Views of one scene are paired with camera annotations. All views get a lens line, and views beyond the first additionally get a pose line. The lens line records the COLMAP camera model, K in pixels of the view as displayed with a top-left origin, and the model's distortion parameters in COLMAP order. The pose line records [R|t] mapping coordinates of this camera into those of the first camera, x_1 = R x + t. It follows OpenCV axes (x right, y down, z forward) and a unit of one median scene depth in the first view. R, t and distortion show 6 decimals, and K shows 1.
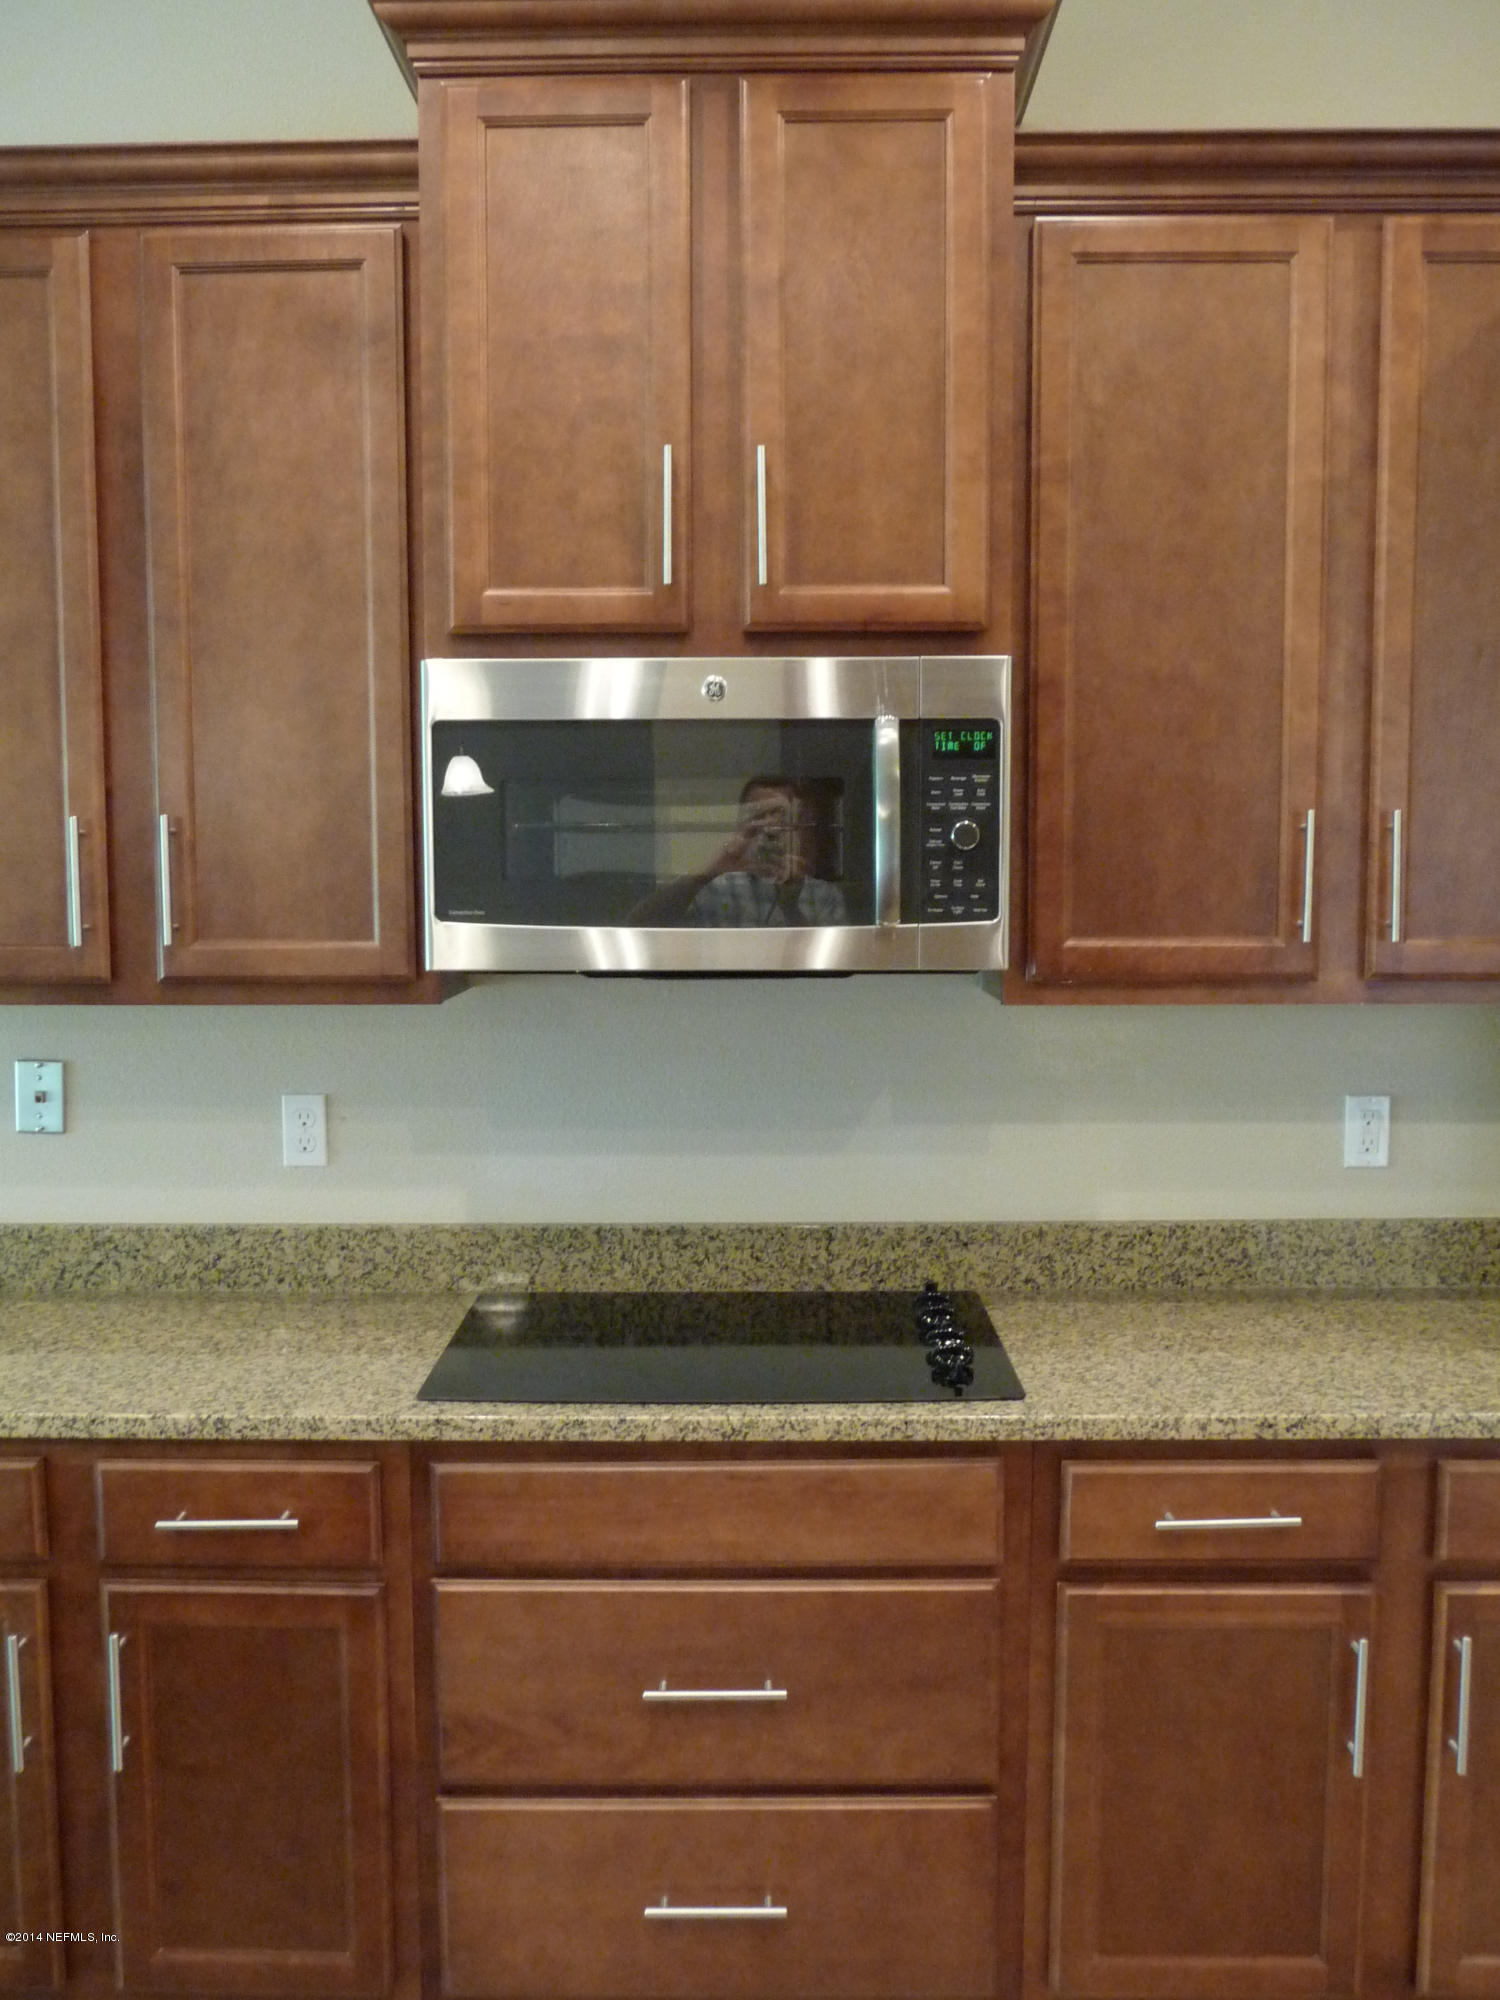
lens RADIAL K [[1816.0, 0, 750.2], [0, 1816.0, 1005.3], [0, 0, 1]] dist [-0.040439, 0.000000]
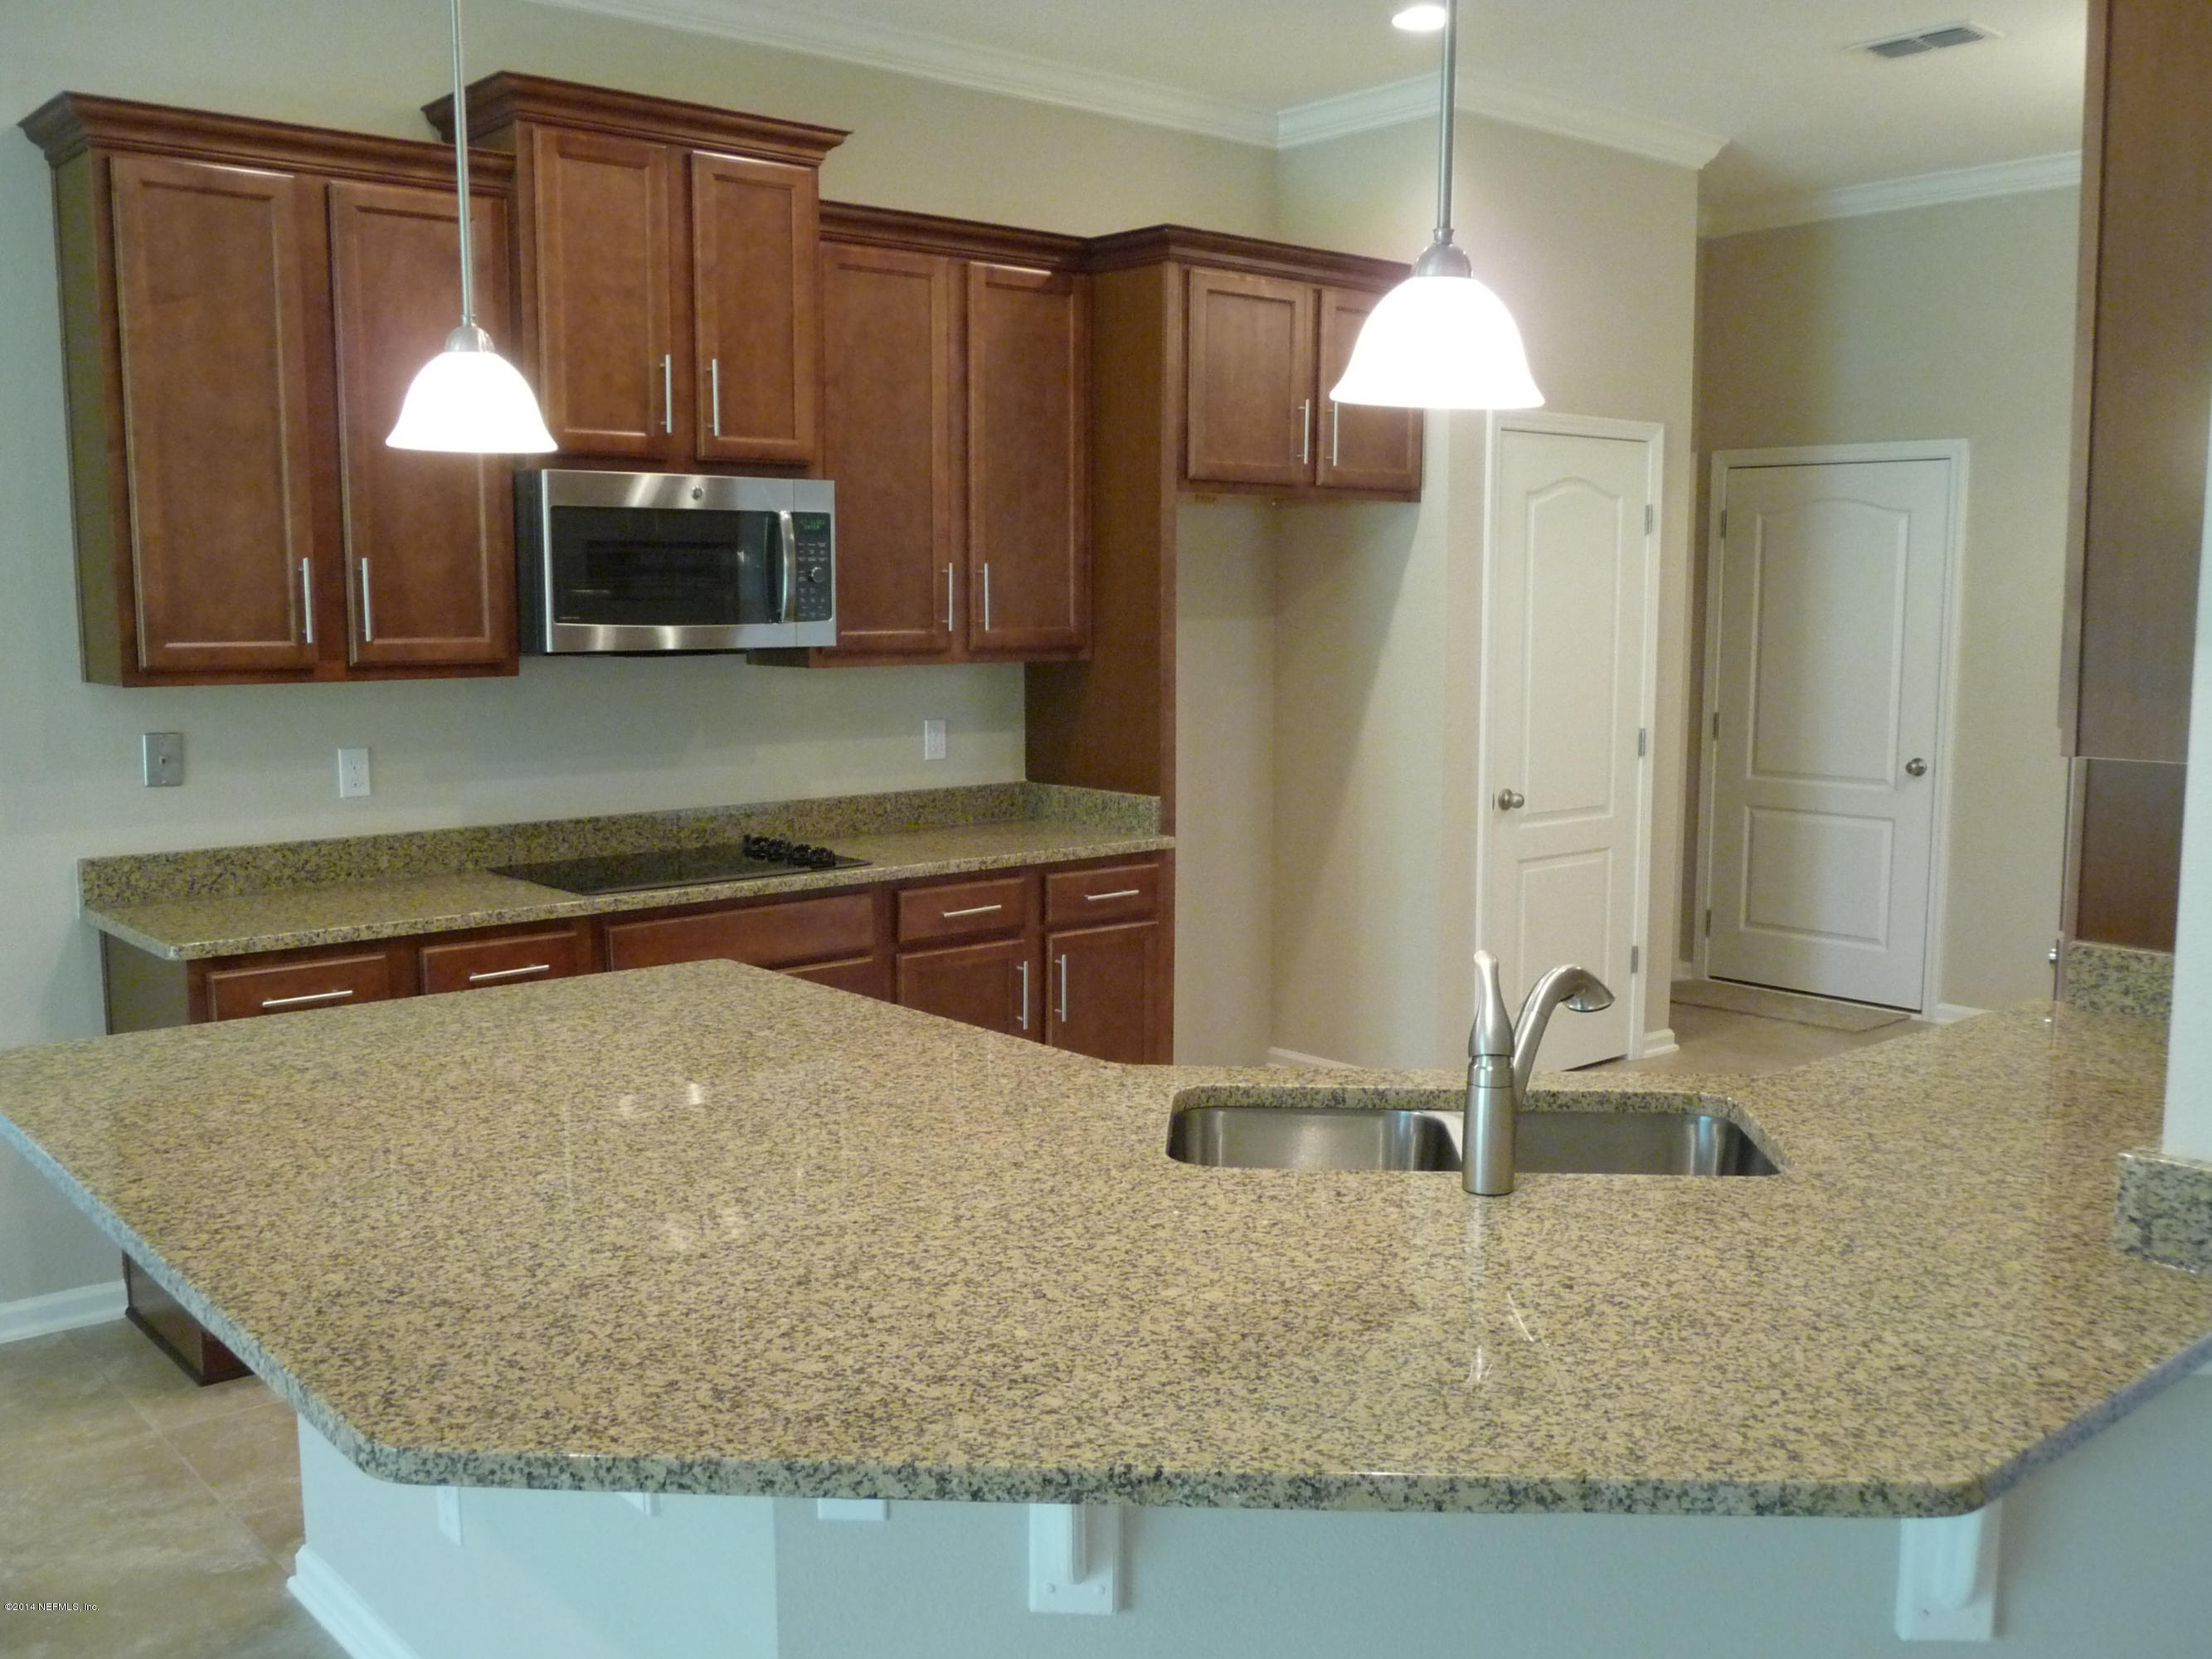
lens RADIAL K [[2008.6, 0, 1108.6], [0, 2008.6, 835.5], [0, 0, 1]] dist [-0.040439, 0.000000]
pose [[0.747363, -0.076721, 0.659971, -0.996647], [0.056294, 0.997051, 0.052158, 0.080450], [-0.662027, -0.001829, 0.749478, -0.724669]]
